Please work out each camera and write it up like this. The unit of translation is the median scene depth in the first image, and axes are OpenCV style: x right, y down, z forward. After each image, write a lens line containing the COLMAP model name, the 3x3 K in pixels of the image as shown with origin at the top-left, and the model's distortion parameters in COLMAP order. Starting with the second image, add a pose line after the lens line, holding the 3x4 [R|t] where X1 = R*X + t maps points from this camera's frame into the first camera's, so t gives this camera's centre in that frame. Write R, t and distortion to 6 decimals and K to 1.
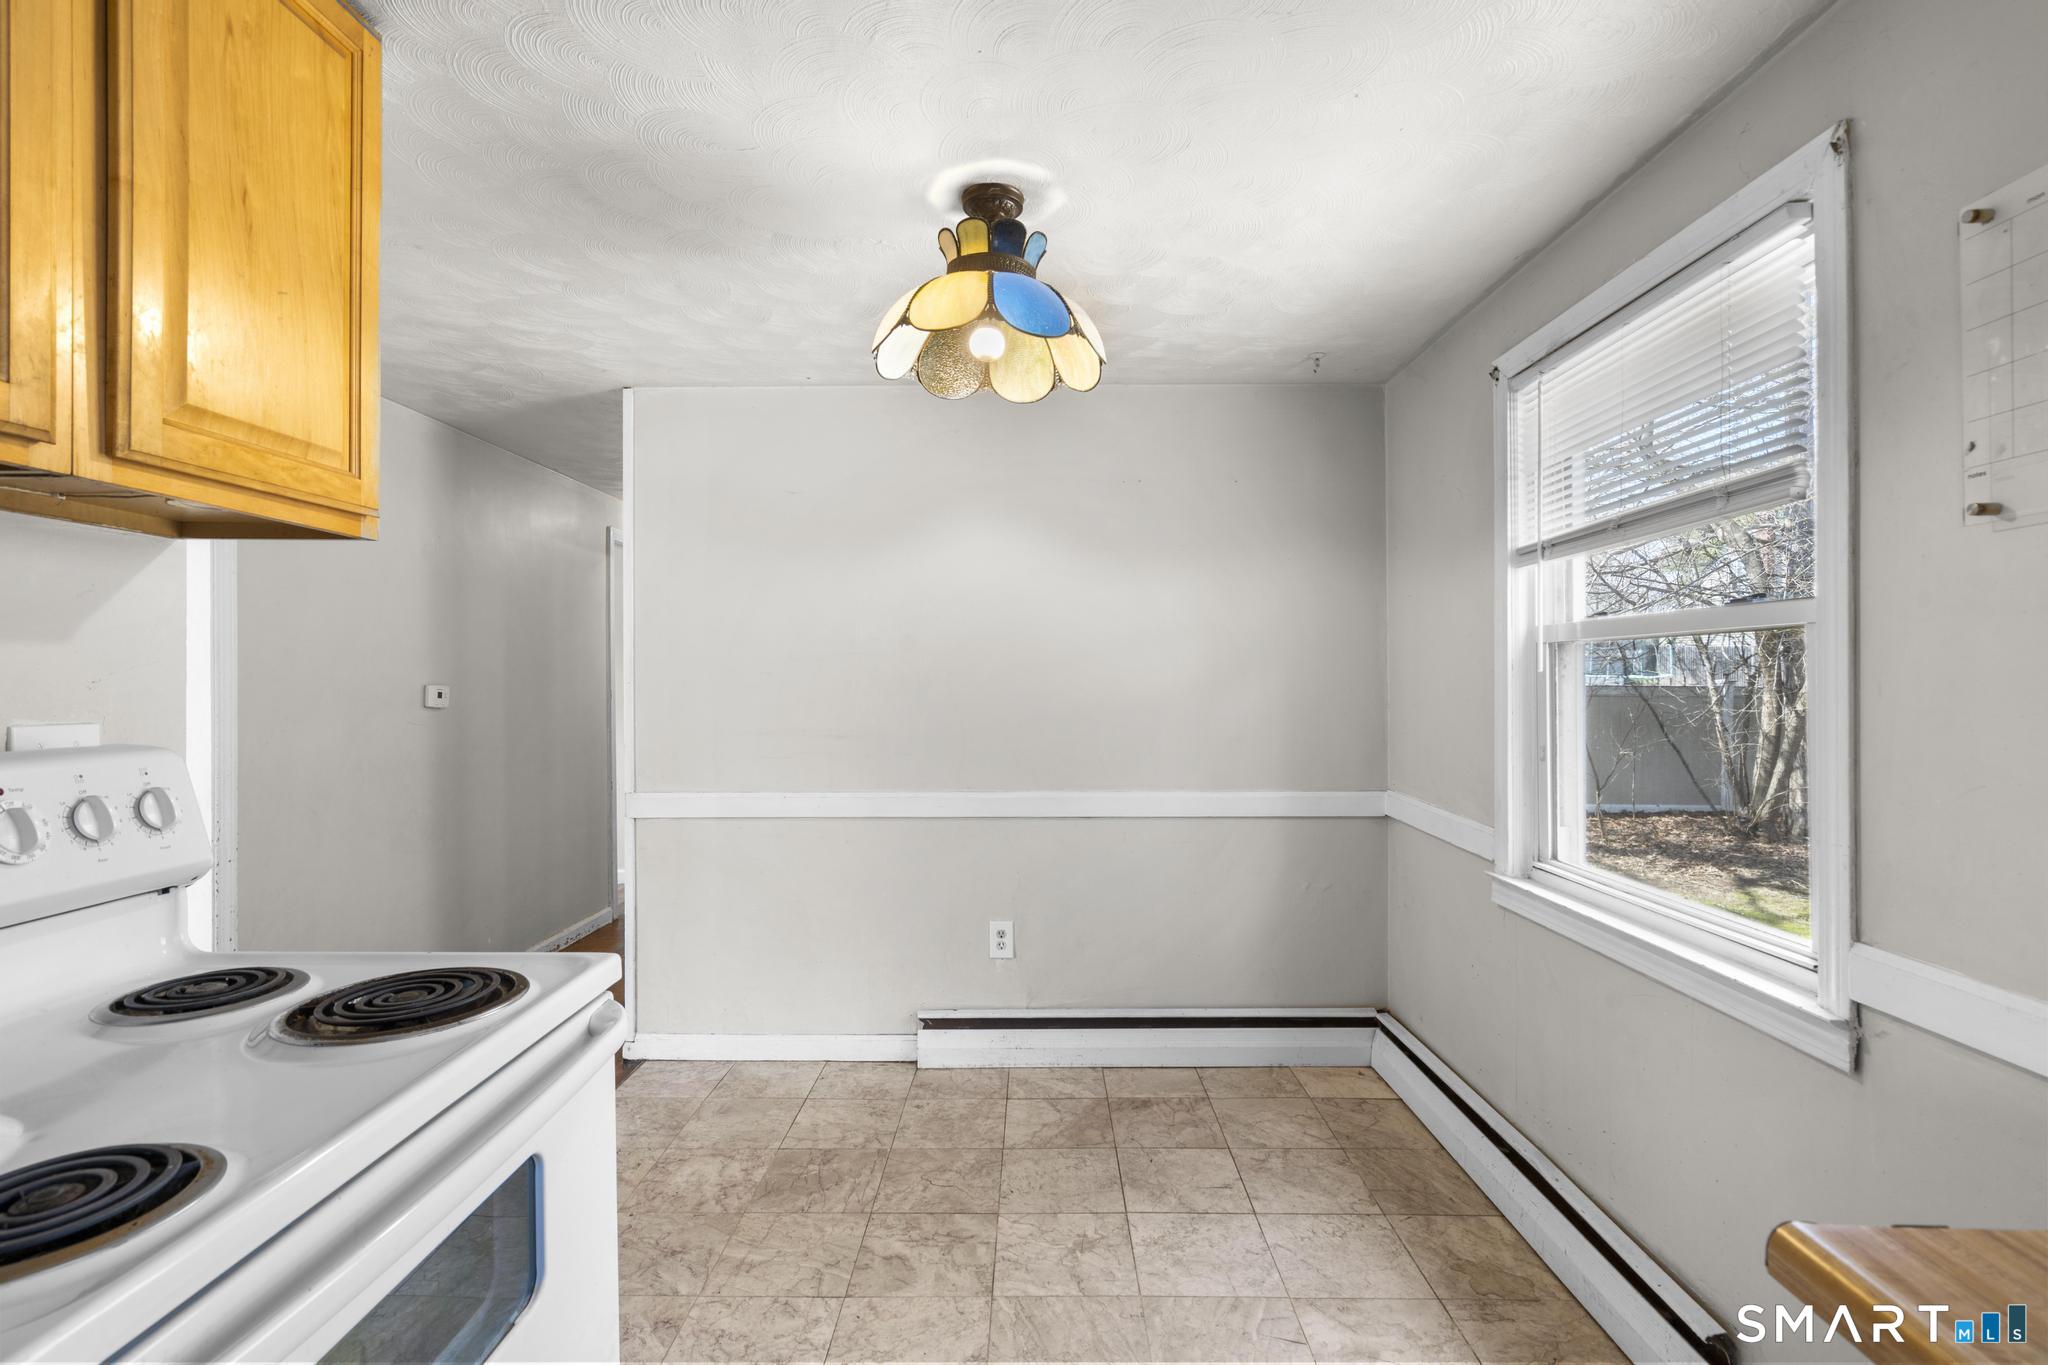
lens RADIAL K [[944.9, 0, 1010.6], [0, 944.9, 677.0], [0, 0, 1]] dist [-0.003420, 0.000570]
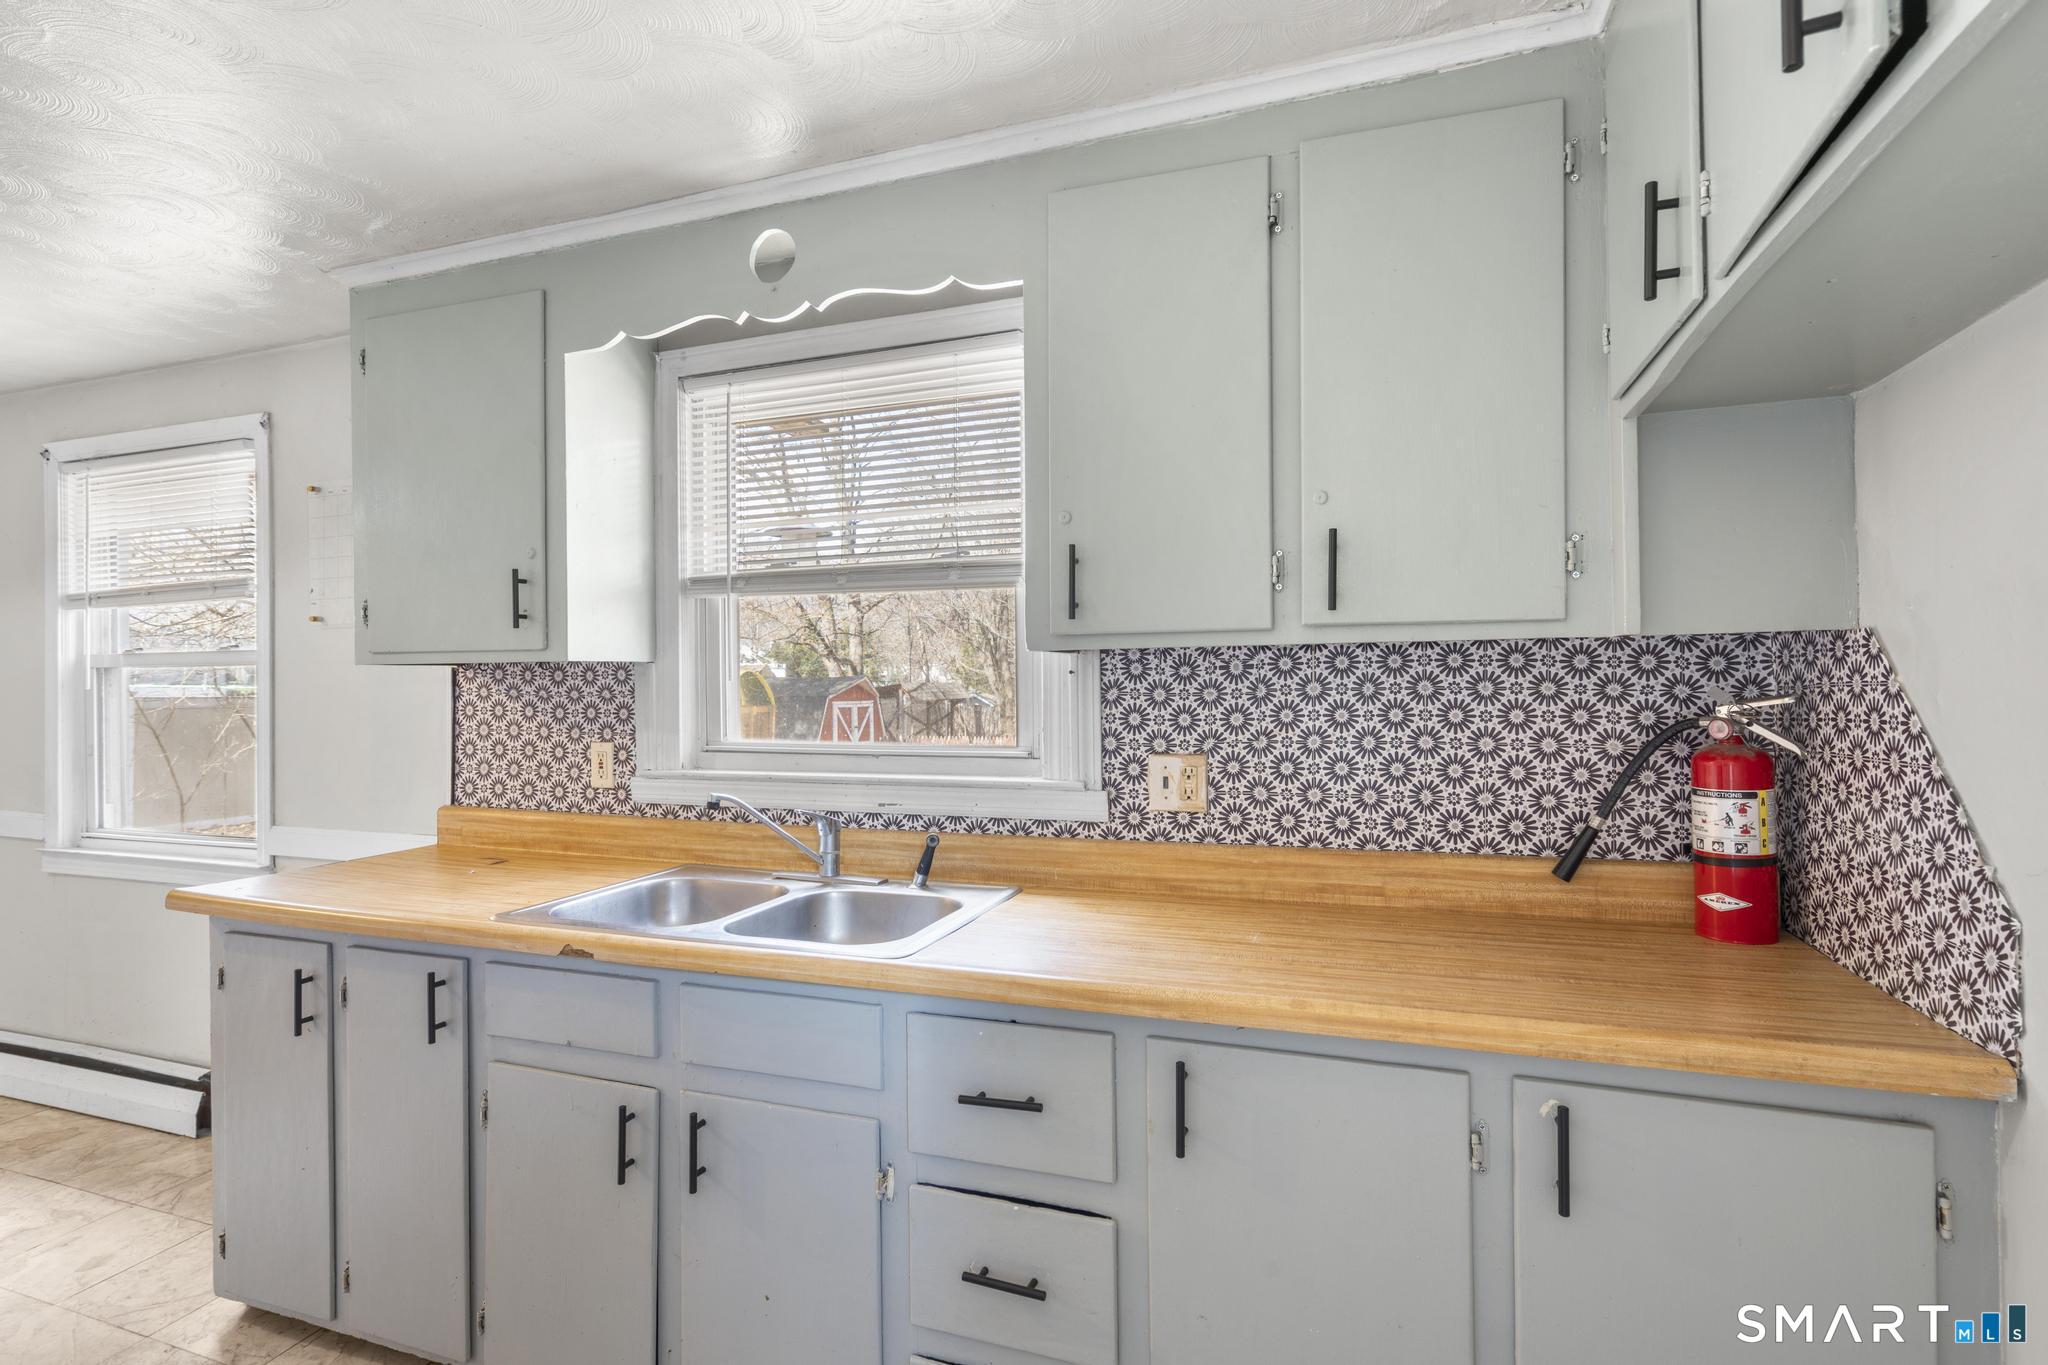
lens RADIAL K [[984.1, 0, 1008.3], [0, 984.1, 683.9], [0, 0, 1]] dist [-0.002068, 0.002807]
pose [[0.315682, 0.004450, 0.948855, -0.353586], [0.004991, 0.999967, -0.006350, 0.002049], [-0.948852, 0.006740, 0.315649, -0.682546]]
